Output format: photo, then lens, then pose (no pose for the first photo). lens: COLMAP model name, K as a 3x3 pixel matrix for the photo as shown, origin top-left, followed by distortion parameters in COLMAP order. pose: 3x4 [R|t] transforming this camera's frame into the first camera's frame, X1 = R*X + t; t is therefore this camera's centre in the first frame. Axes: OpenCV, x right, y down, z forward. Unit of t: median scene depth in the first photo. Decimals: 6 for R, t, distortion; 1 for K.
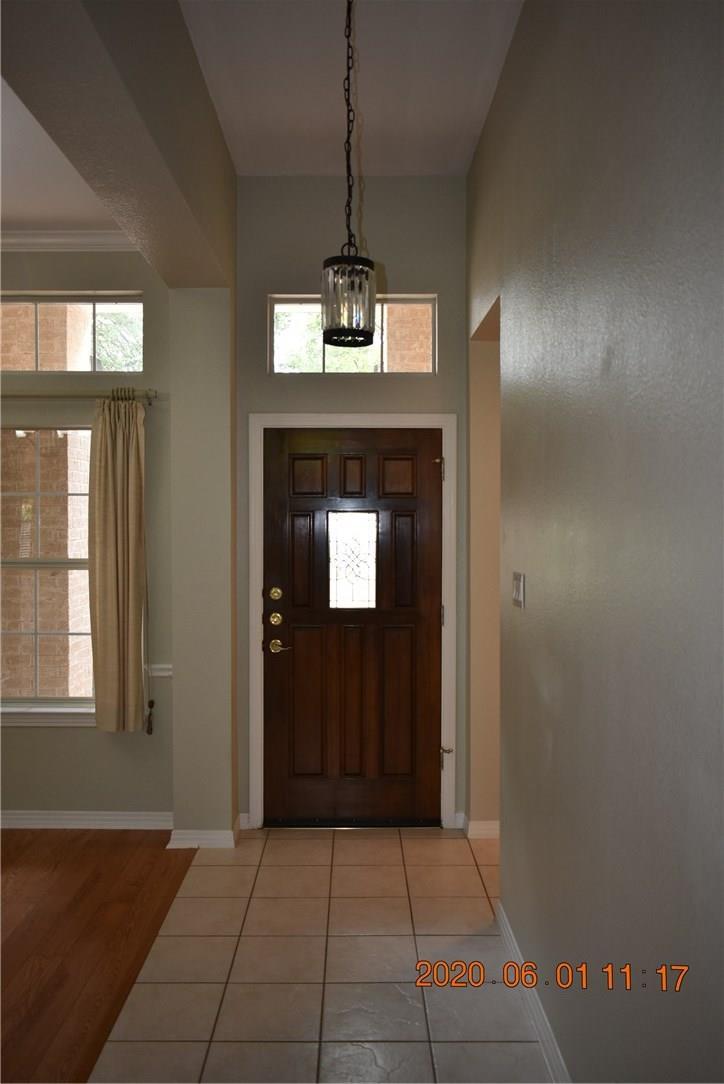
lens RADIAL K [[851.7, 0, 361.1], [0, 851.7, 540.5], [0, 0, 1]] dist [-0.017558, 0.014335]
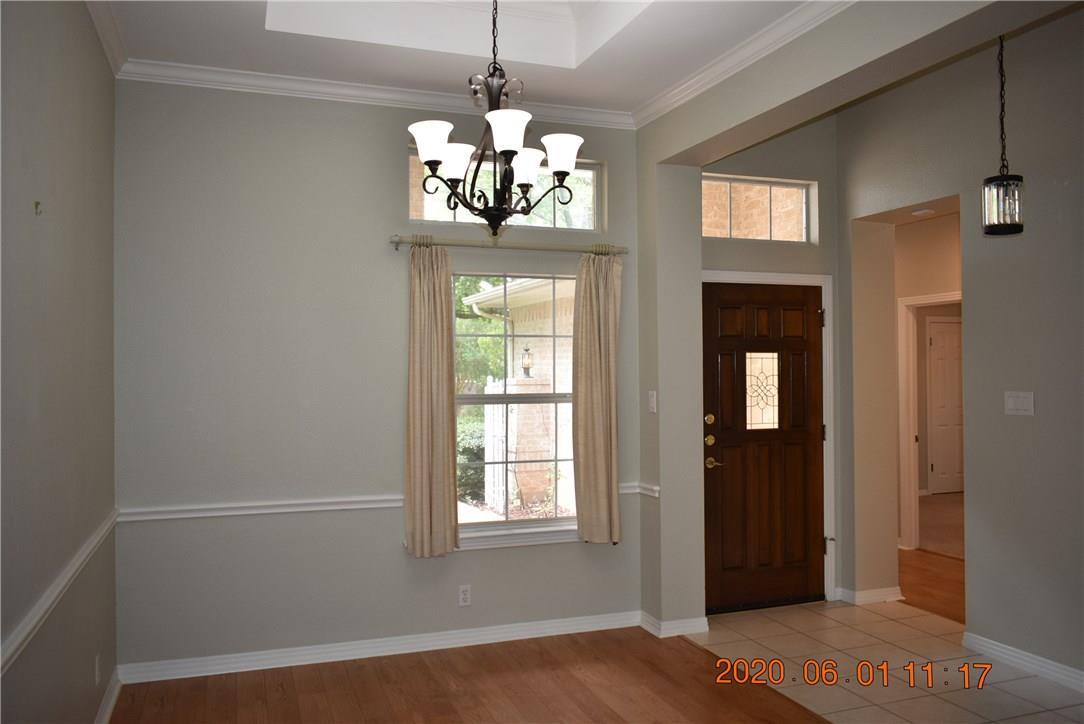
lens RADIAL K [[851.7, 0, 537.0], [0, 851.7, 361.2], [0, 0, 1]] dist [-0.017558, 0.014335]
pose [[0.940297, -0.004661, 0.340324, -0.741786], [0.014156, 0.999577, -0.025423, 0.007360], [-0.340062, 0.028722, 0.939964, -0.051976]]
